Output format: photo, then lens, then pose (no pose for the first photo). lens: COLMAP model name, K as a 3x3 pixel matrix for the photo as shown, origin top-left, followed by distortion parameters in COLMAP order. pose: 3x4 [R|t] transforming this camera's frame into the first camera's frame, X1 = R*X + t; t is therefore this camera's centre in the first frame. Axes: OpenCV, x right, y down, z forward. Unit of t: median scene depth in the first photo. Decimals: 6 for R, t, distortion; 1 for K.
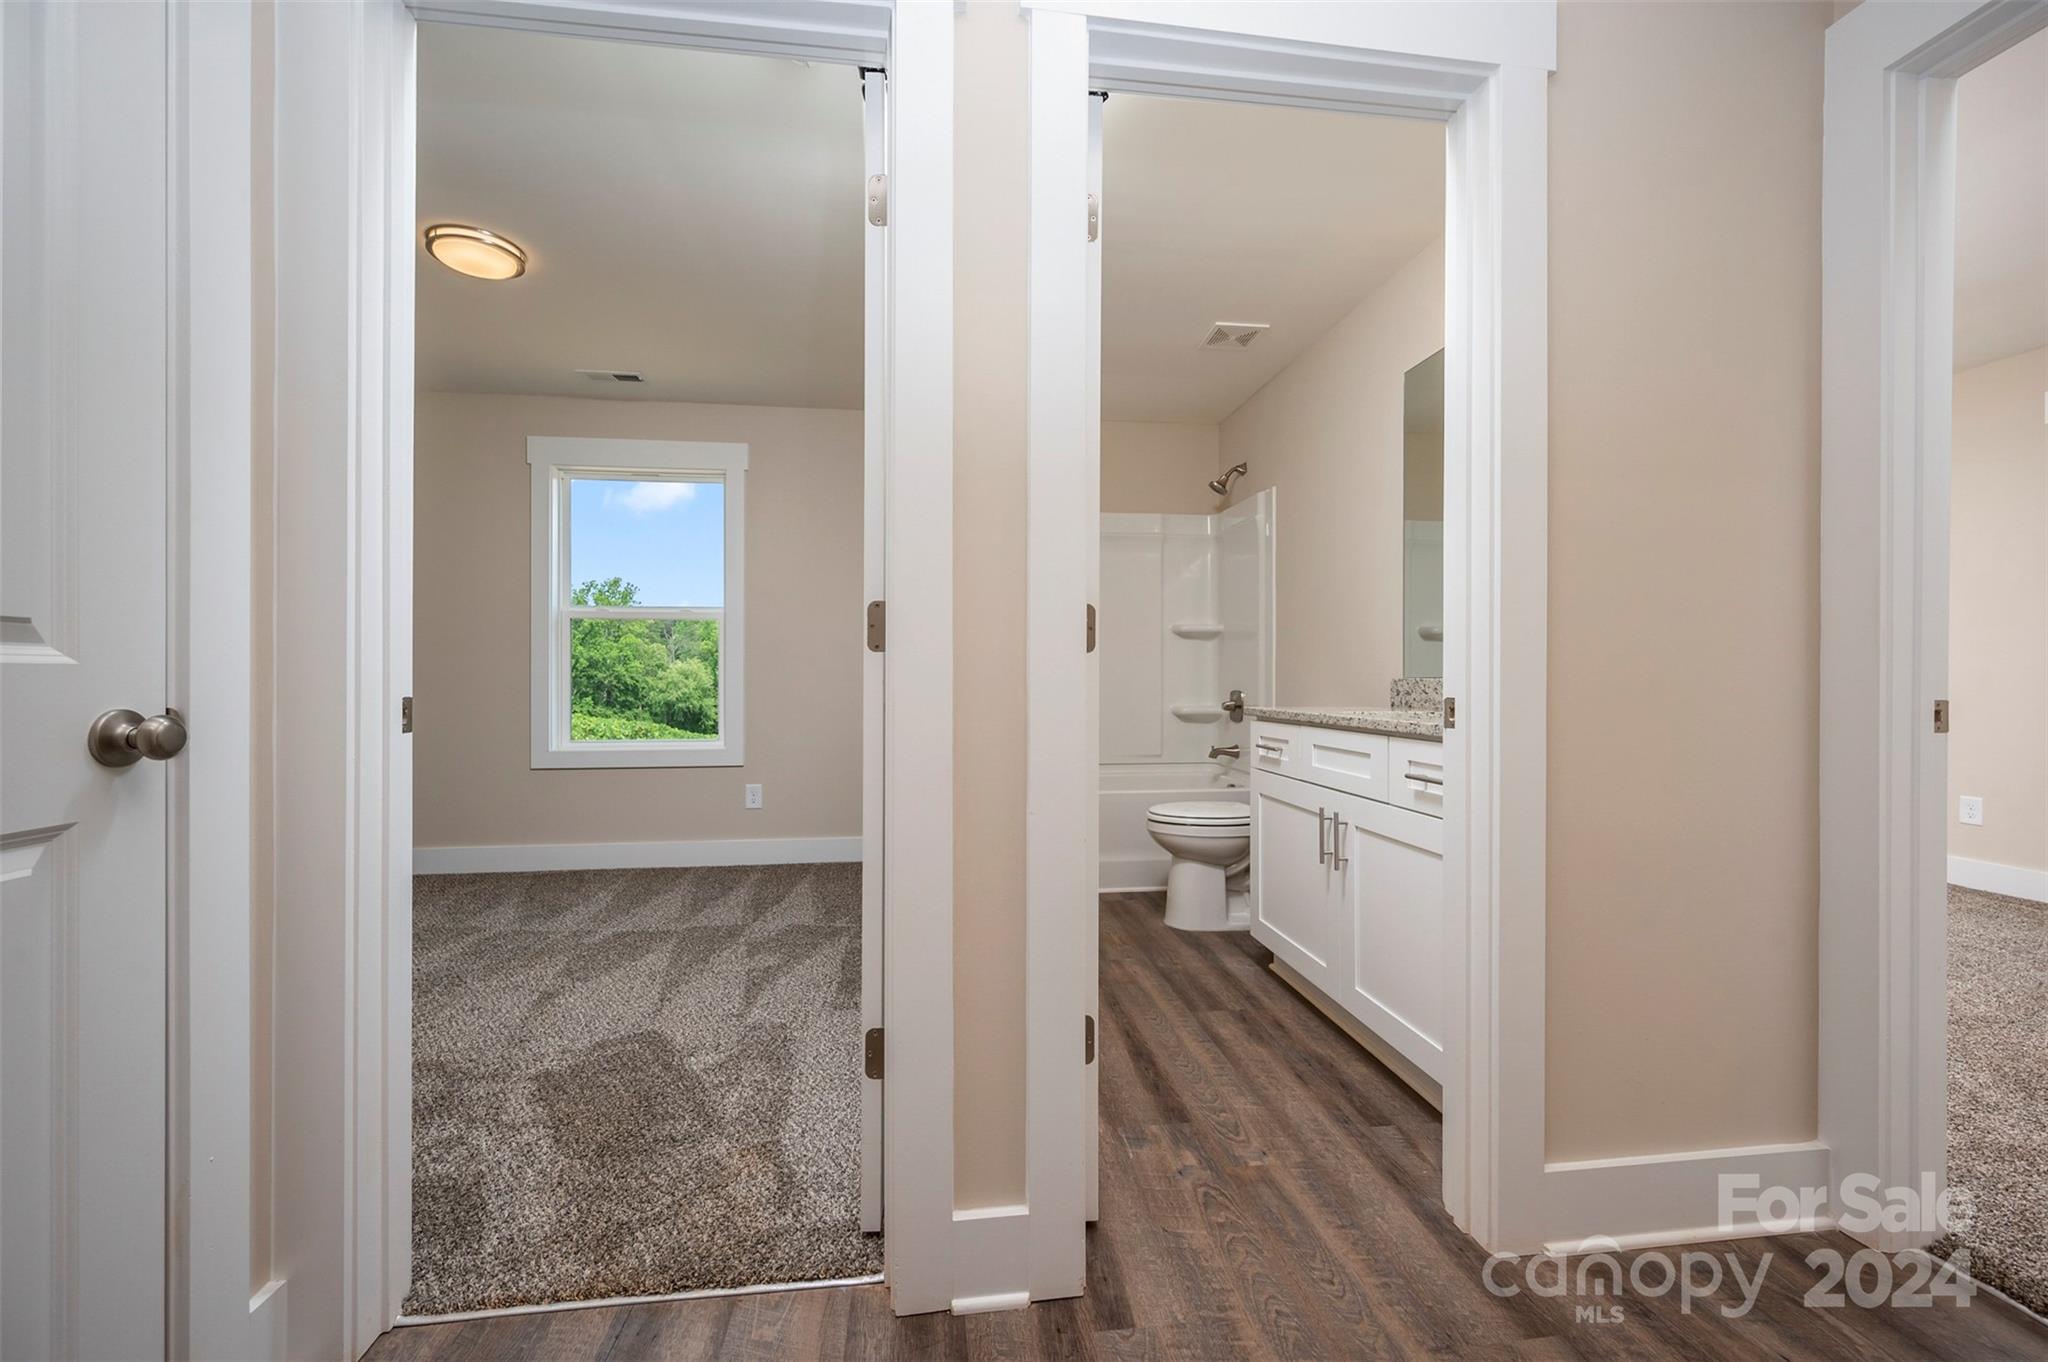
lens RADIAL K [[820.8, 0, 1030.3], [0, 820.8, 684.9], [0, 0, 1]] dist [0.002279, -0.000448]
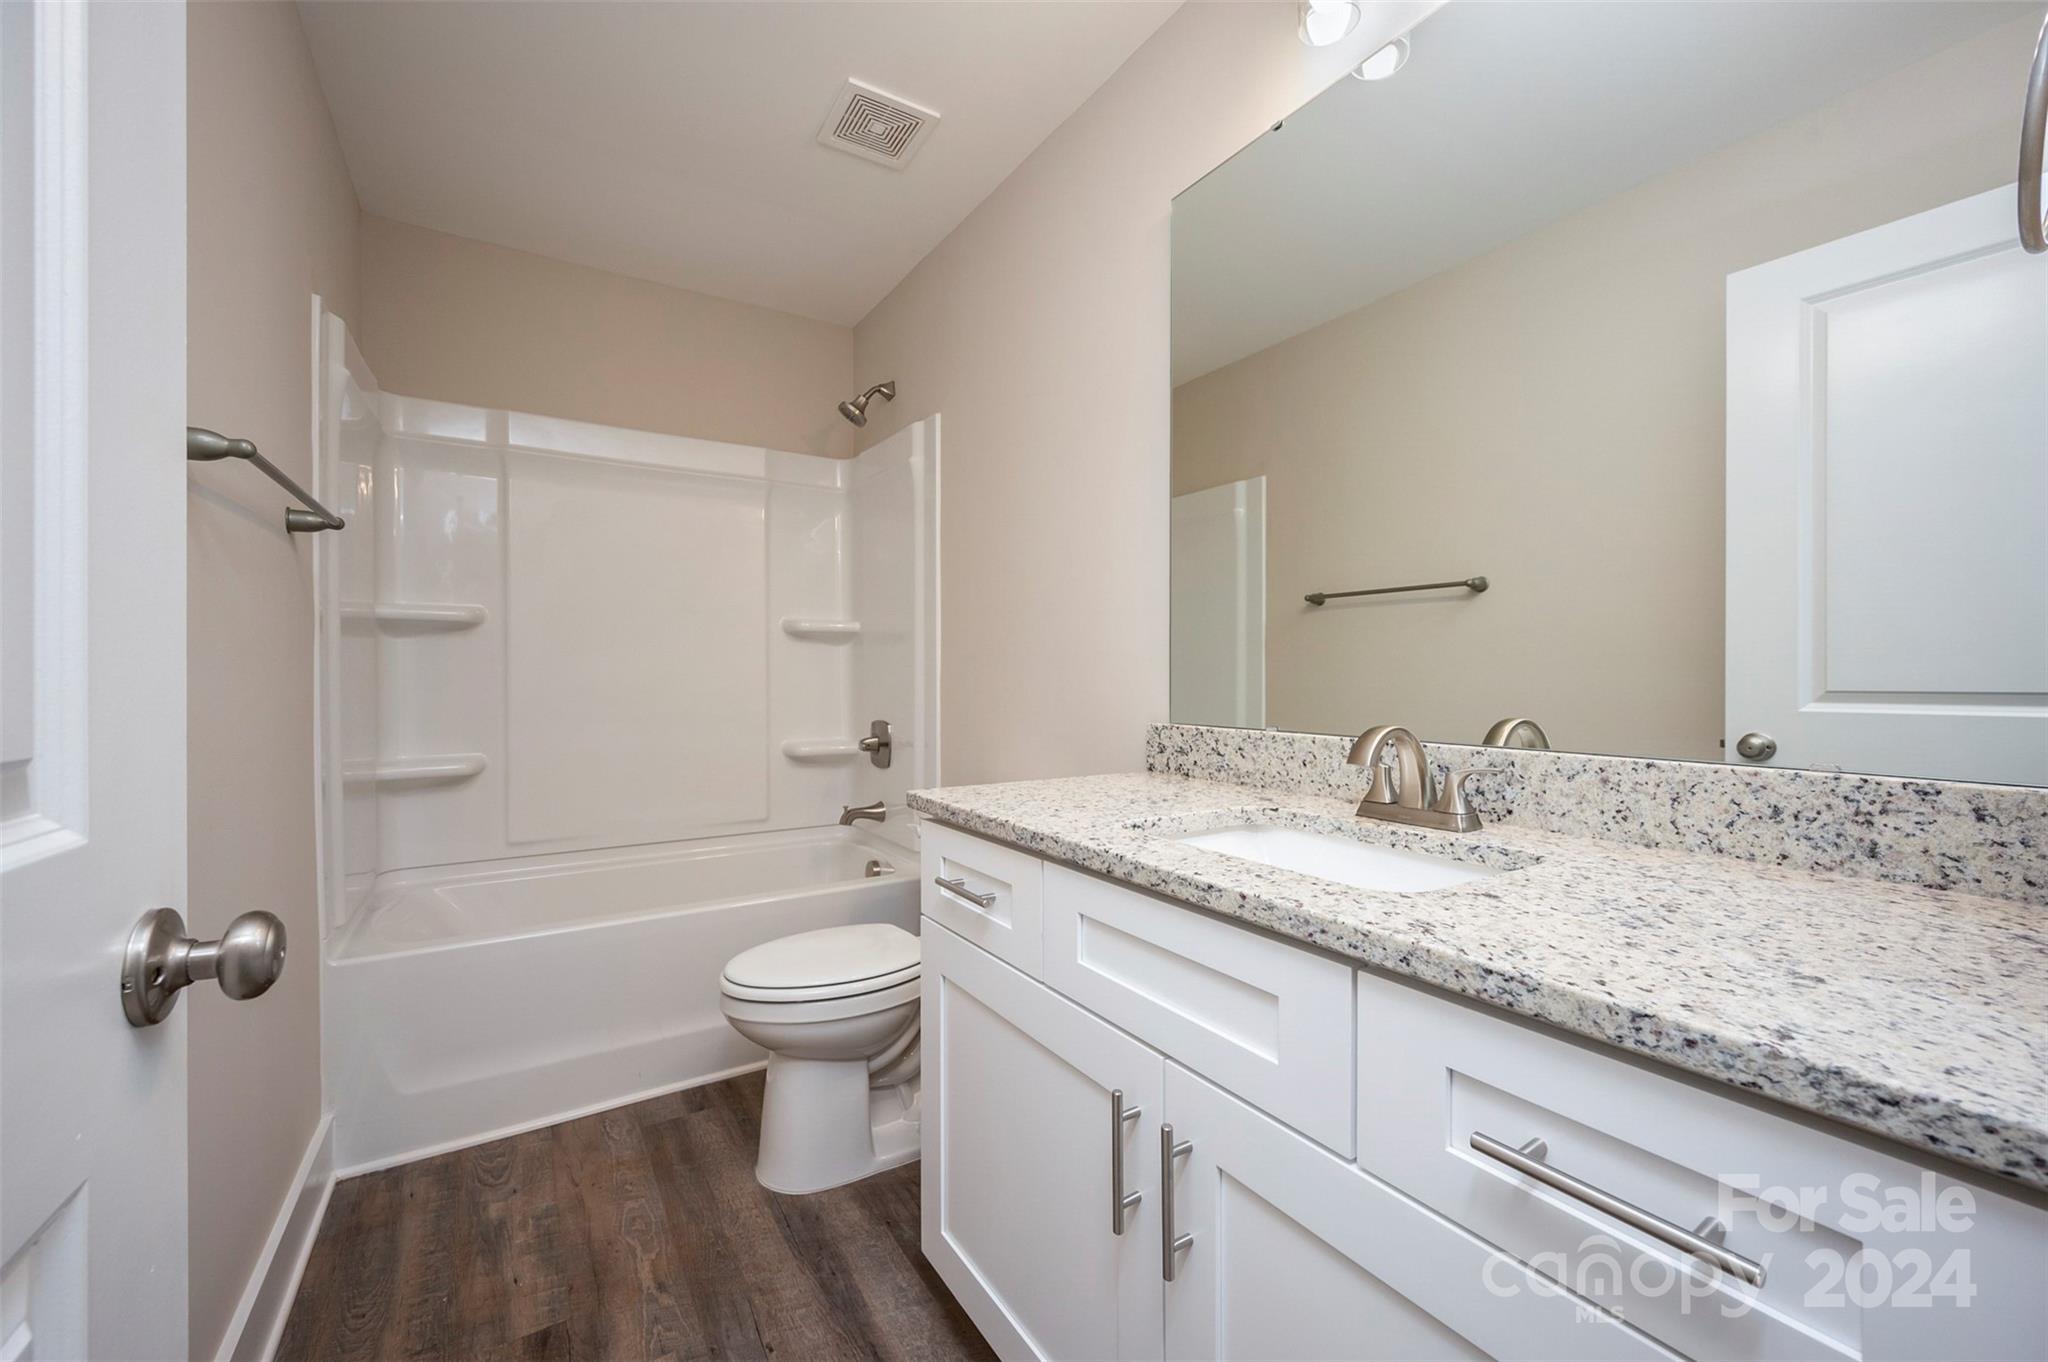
lens RADIAL K [[820.8, 0, 1021.6], [0, 820.8, 690.4], [0, 0, 1]] dist [0.002279, -0.000448]
pose [[0.909300, -0.005068, 0.416111, 0.083805], [-0.000075, 0.999924, 0.012343, -0.028347], [-0.416142, -0.011255, 0.909230, 0.373405]]
